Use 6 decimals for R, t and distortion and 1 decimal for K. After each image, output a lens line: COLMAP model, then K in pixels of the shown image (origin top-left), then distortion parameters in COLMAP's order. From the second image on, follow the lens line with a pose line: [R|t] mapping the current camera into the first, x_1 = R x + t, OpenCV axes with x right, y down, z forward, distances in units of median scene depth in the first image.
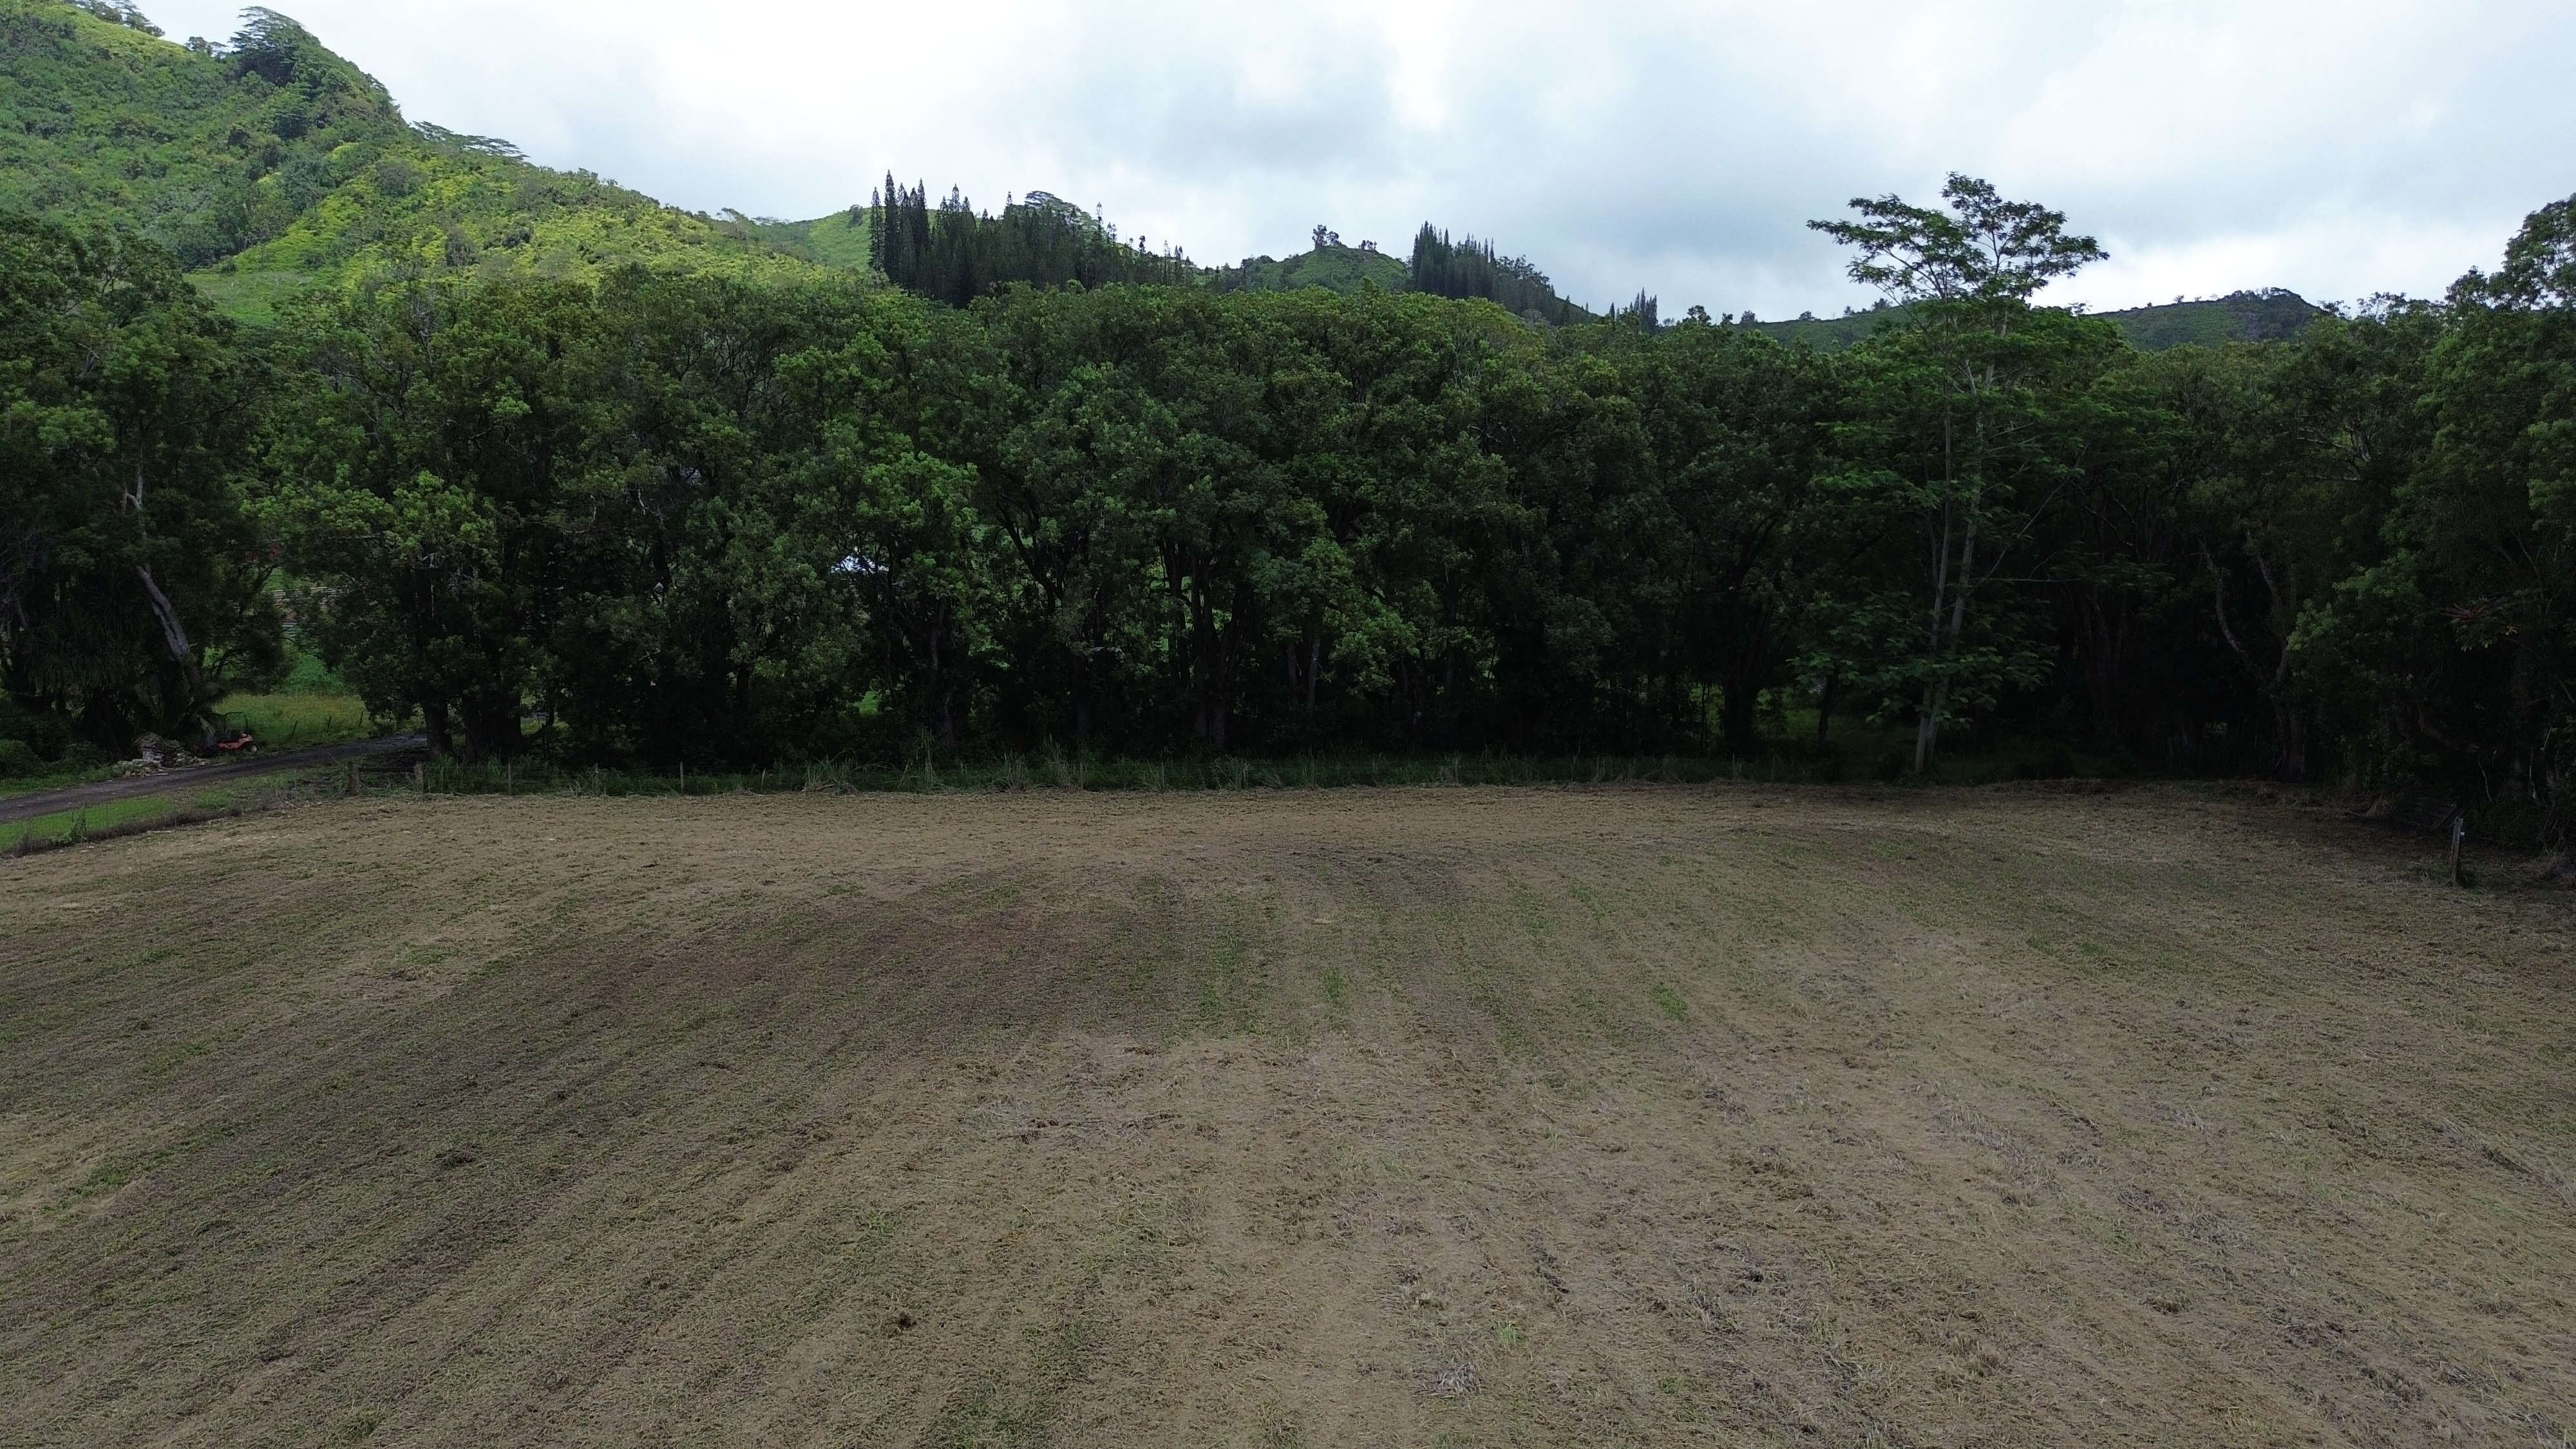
lens RADIAL K [[1803.1, 0, 1289.0], [0, 1803.1, 728.5], [0, 0, 1]] dist [0.031894, -0.021725]
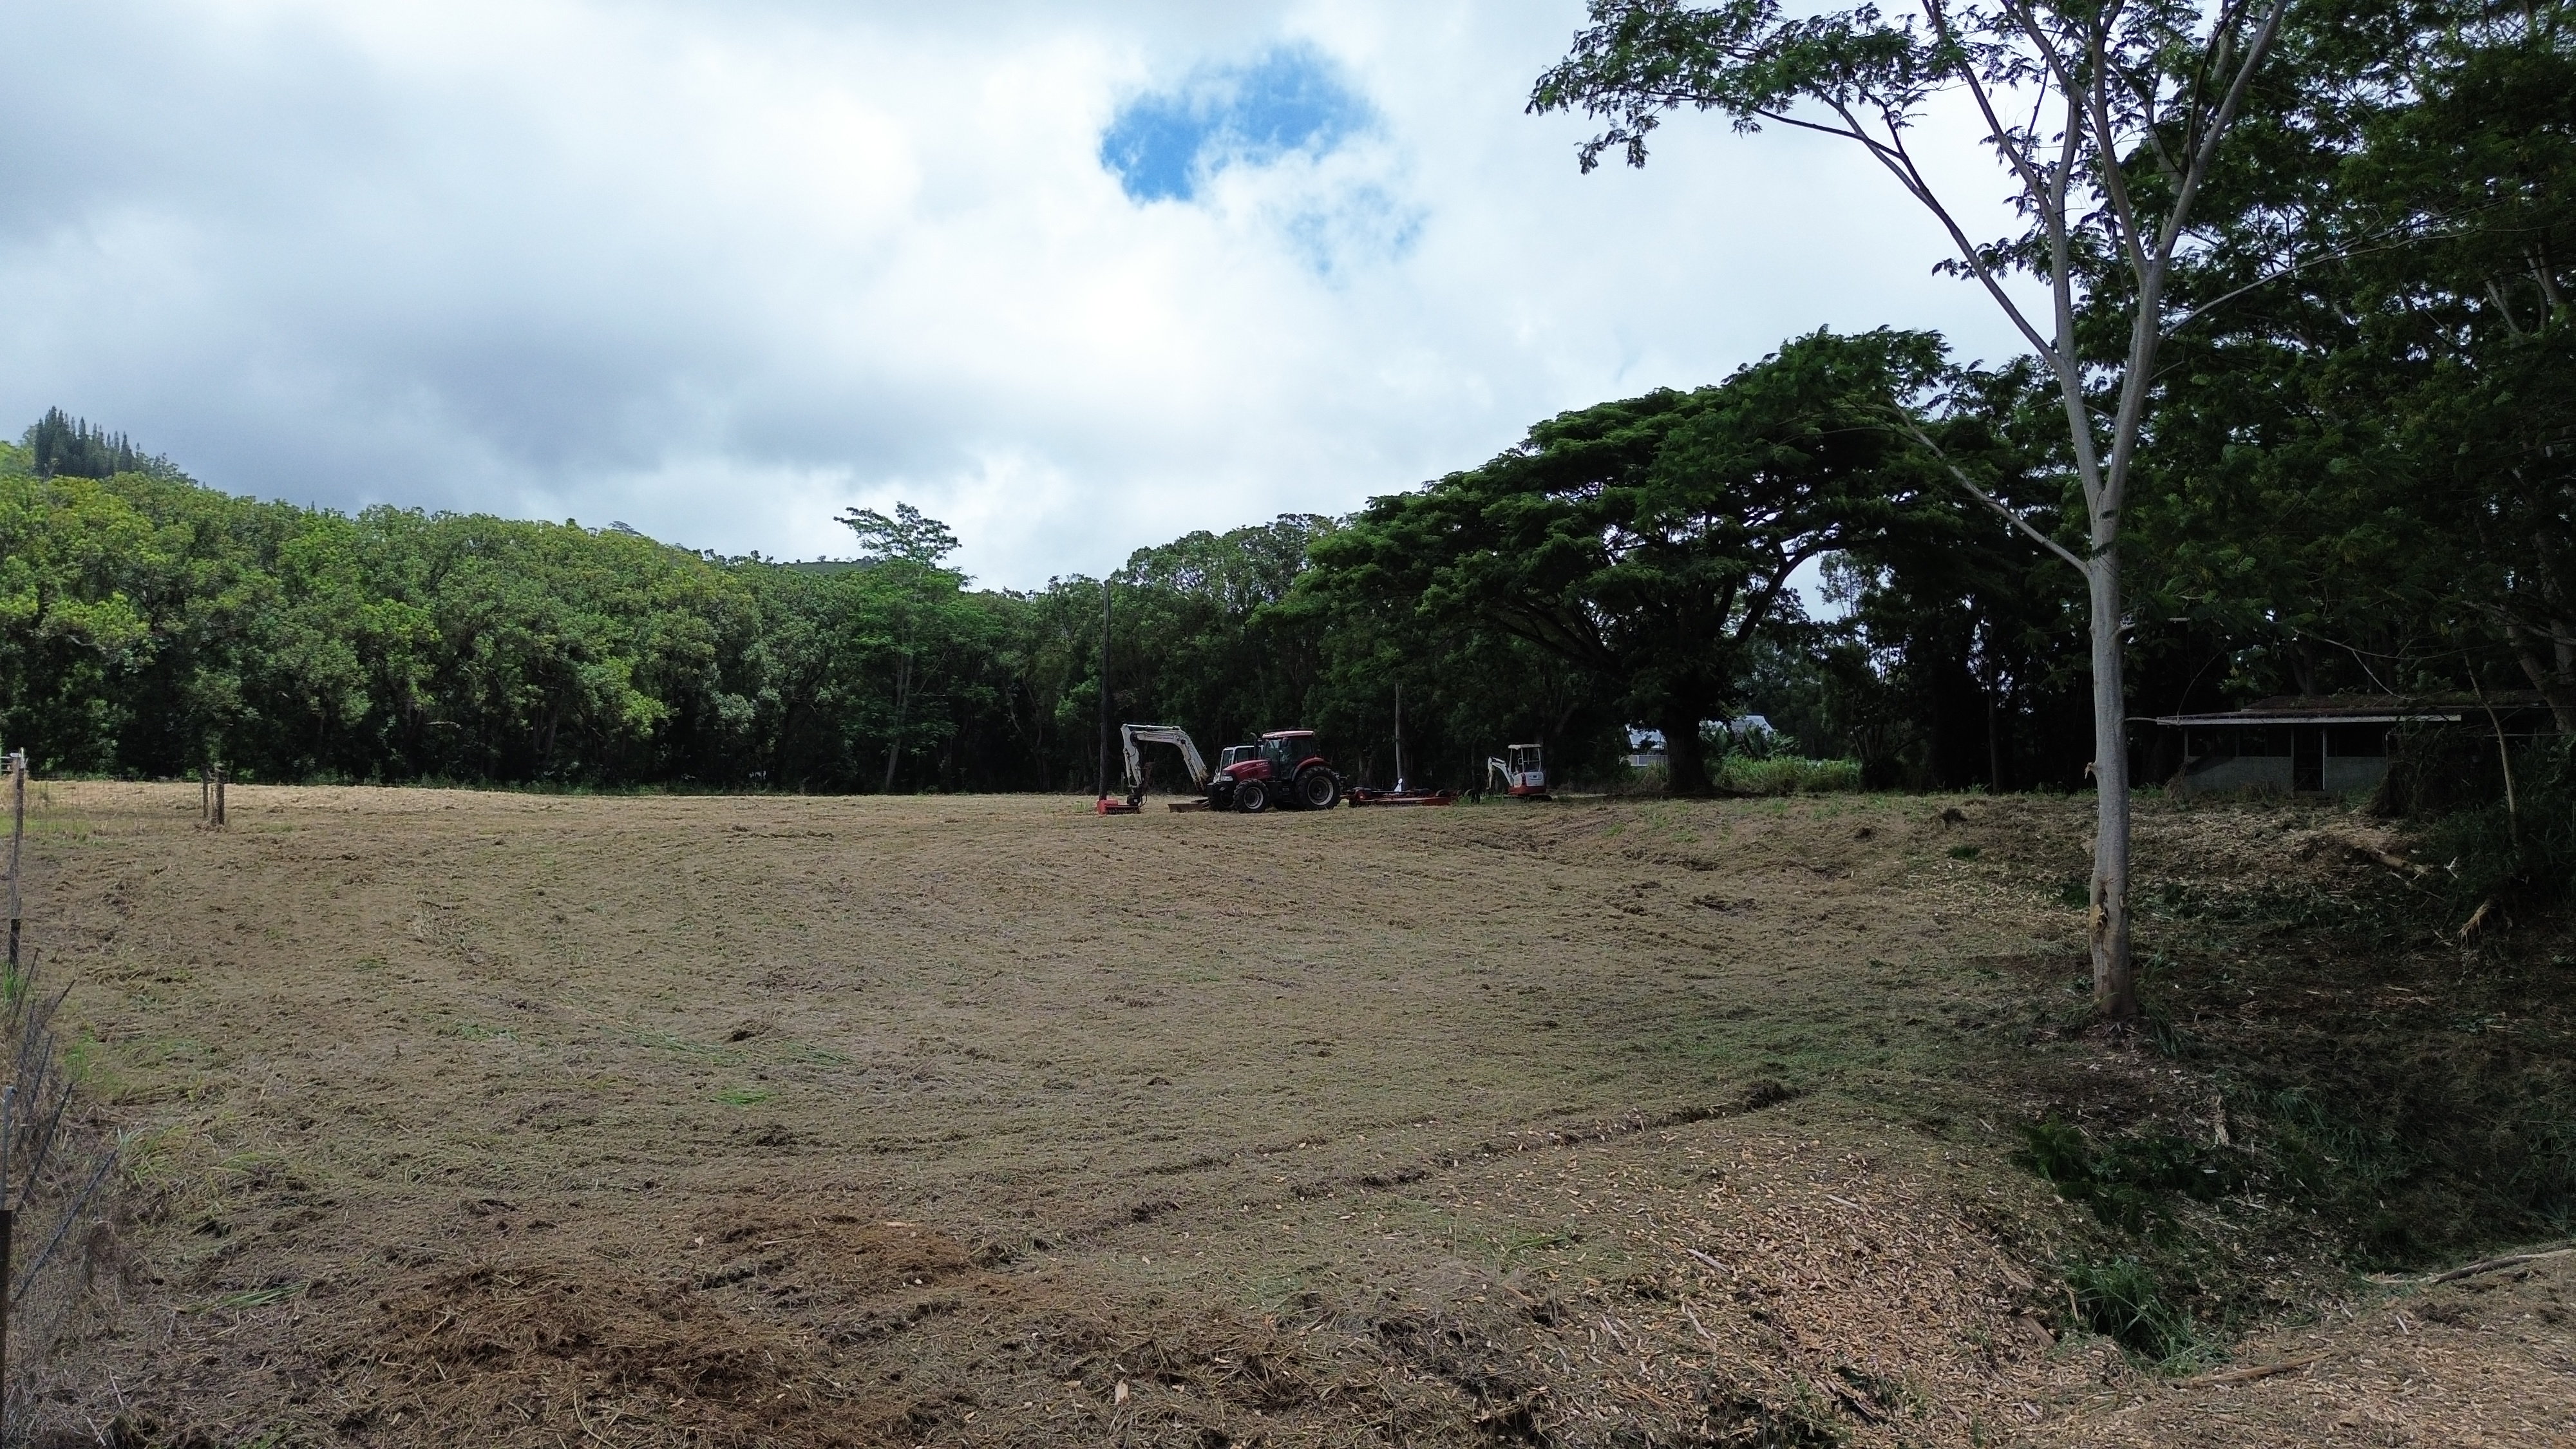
lens RADIAL K [[1803.1, 0, 1289.2], [0, 1803.1, 726.8], [0, 0, 1]] dist [0.031894, -0.021725]
pose [[0.753358, 0.022835, 0.657214, -0.672738], [0.063676, 0.992168, -0.107464, 0.210645], [-0.654521, 0.122807, 0.746003, -0.840375]]
